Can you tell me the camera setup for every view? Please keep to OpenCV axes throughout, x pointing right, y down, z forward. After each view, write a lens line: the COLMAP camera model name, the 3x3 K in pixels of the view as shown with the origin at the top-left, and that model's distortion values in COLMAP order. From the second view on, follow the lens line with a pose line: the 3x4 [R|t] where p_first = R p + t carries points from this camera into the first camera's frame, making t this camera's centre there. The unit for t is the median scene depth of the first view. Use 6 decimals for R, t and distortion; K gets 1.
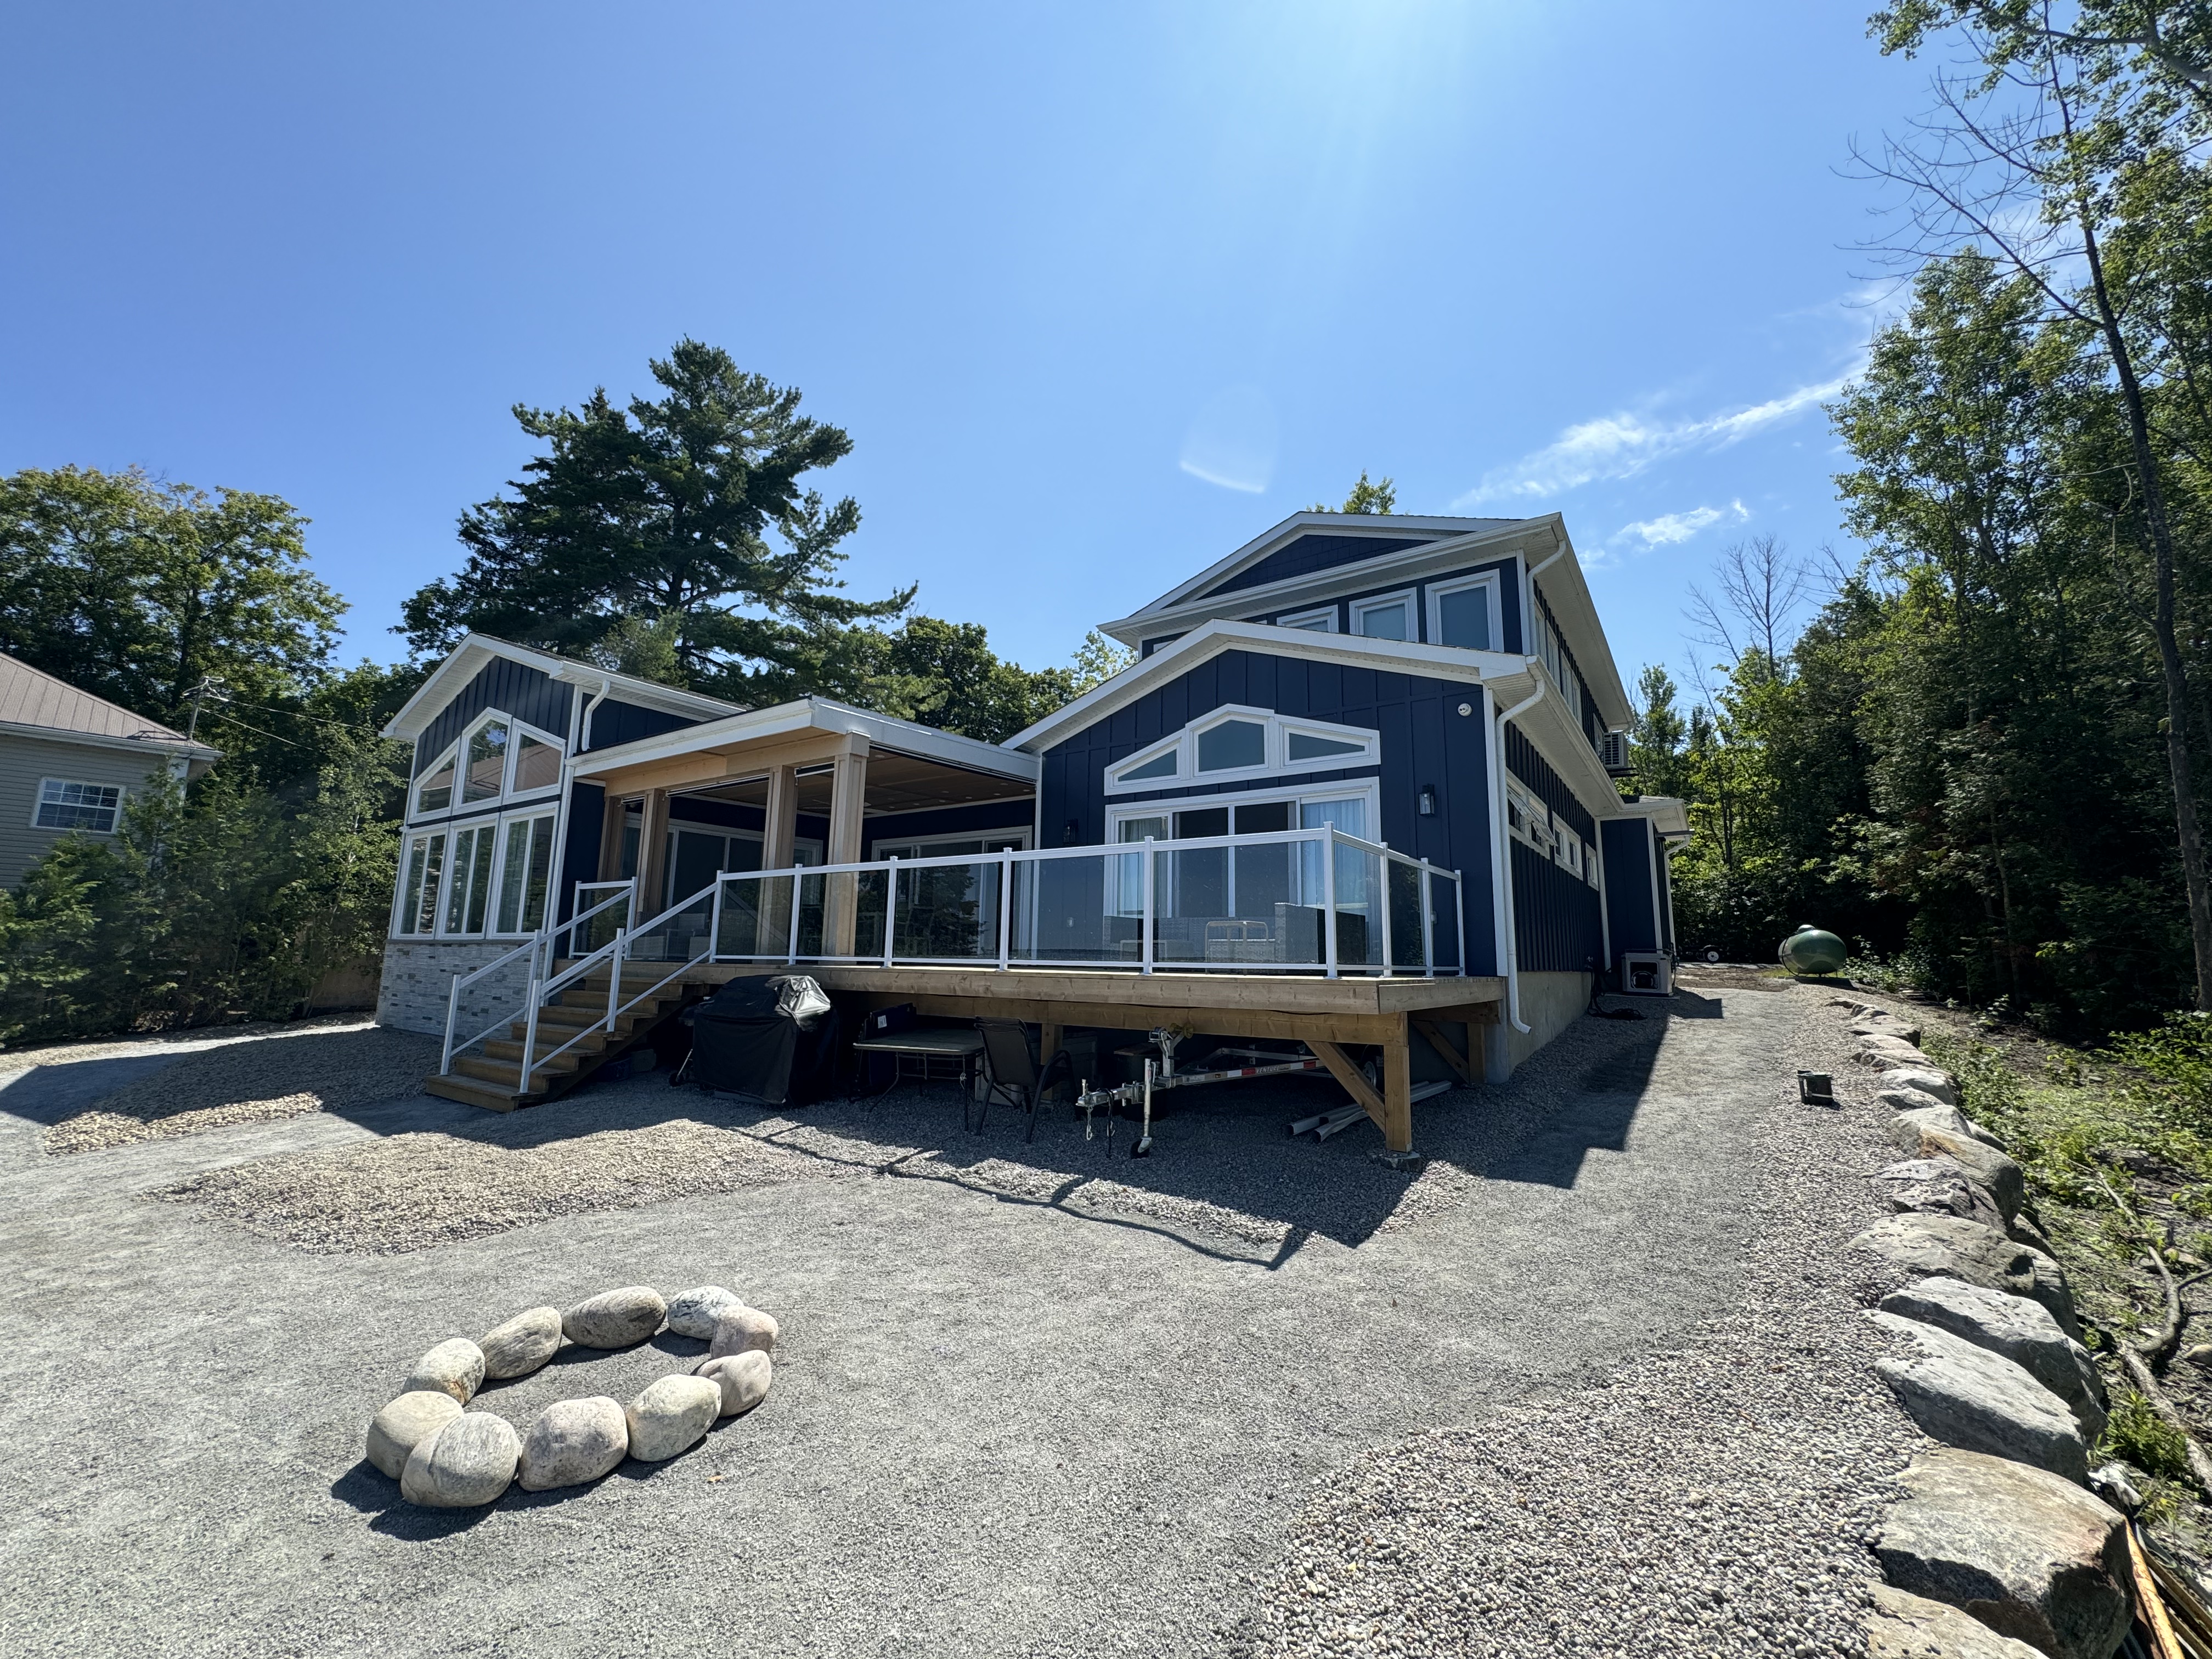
lens RADIAL K [[881.4, 0, 1106.0], [0, 881.4, 829.5], [0, 0, 1]] dist [0.000813, 0.000047]
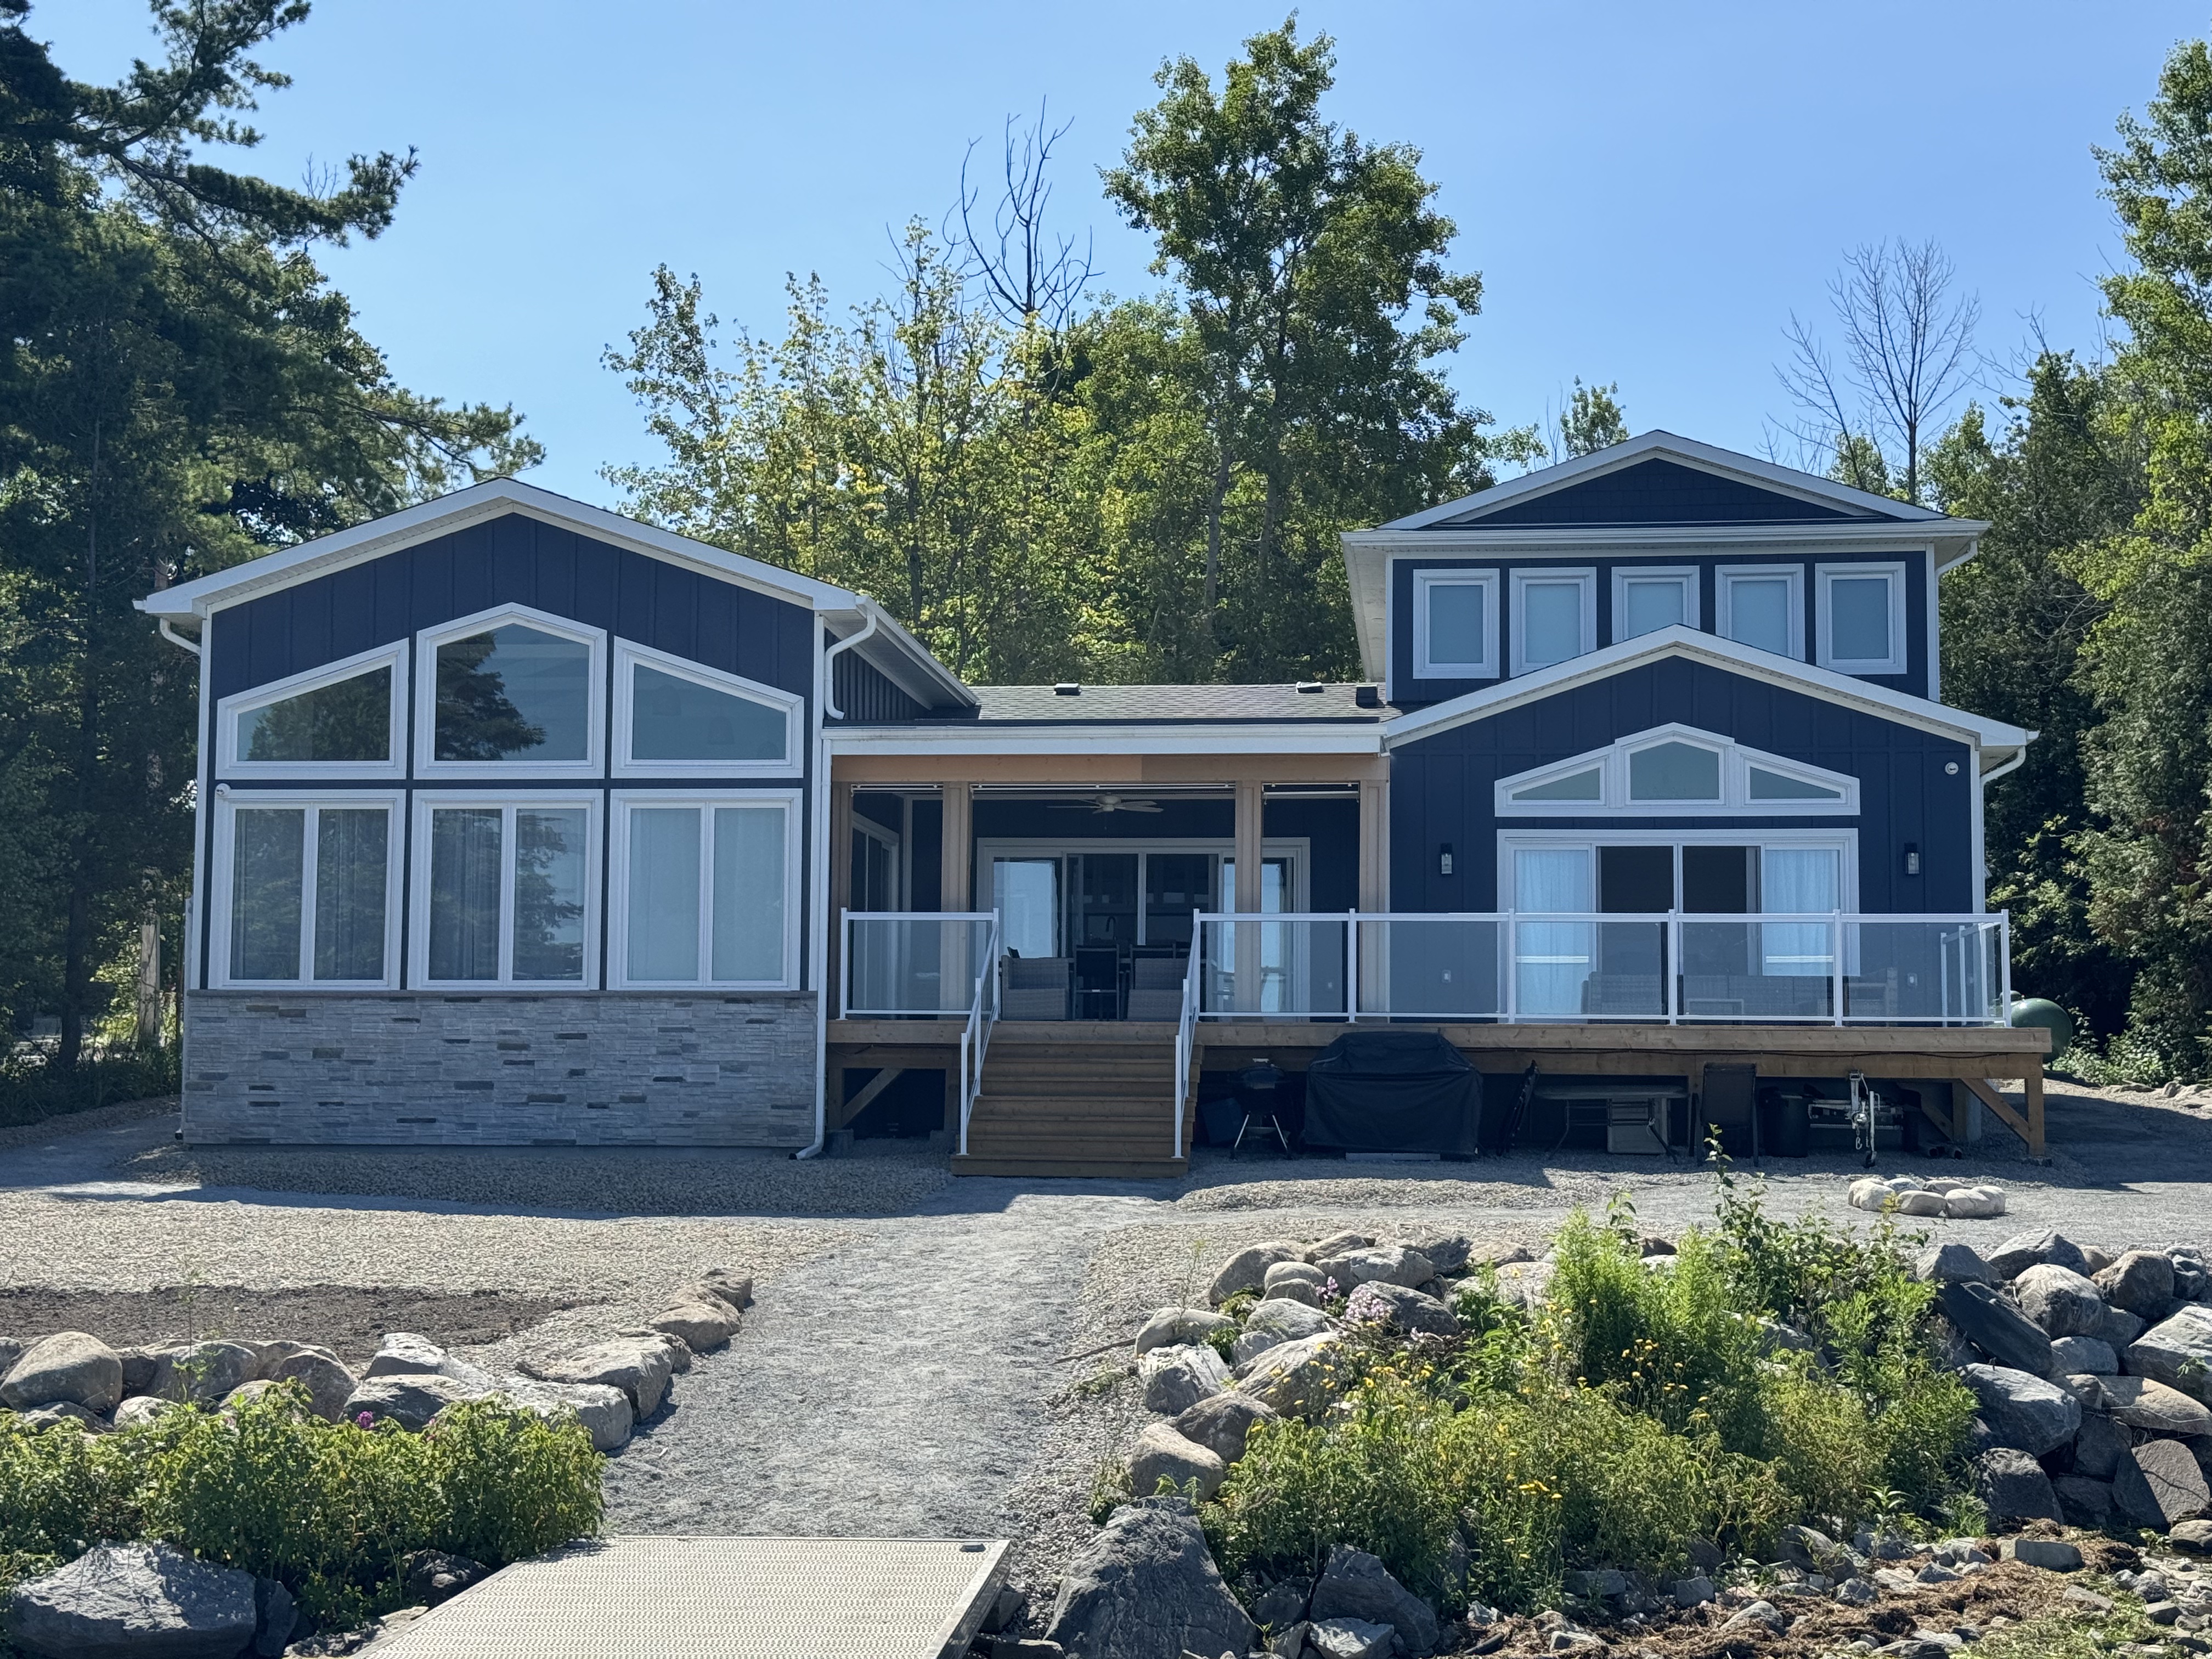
lens RADIAL K [[3106.8, 0, 1106.0], [0, 3106.8, 829.5], [0, 0, 1]] dist [0.295349, -0.700414]
pose [[0.877453, 0.035874, 0.478318, -1.674141], [-0.065055, 0.996886, 0.044574, -0.131583], [-0.475230, -0.070229, 0.877054, -1.306310]]
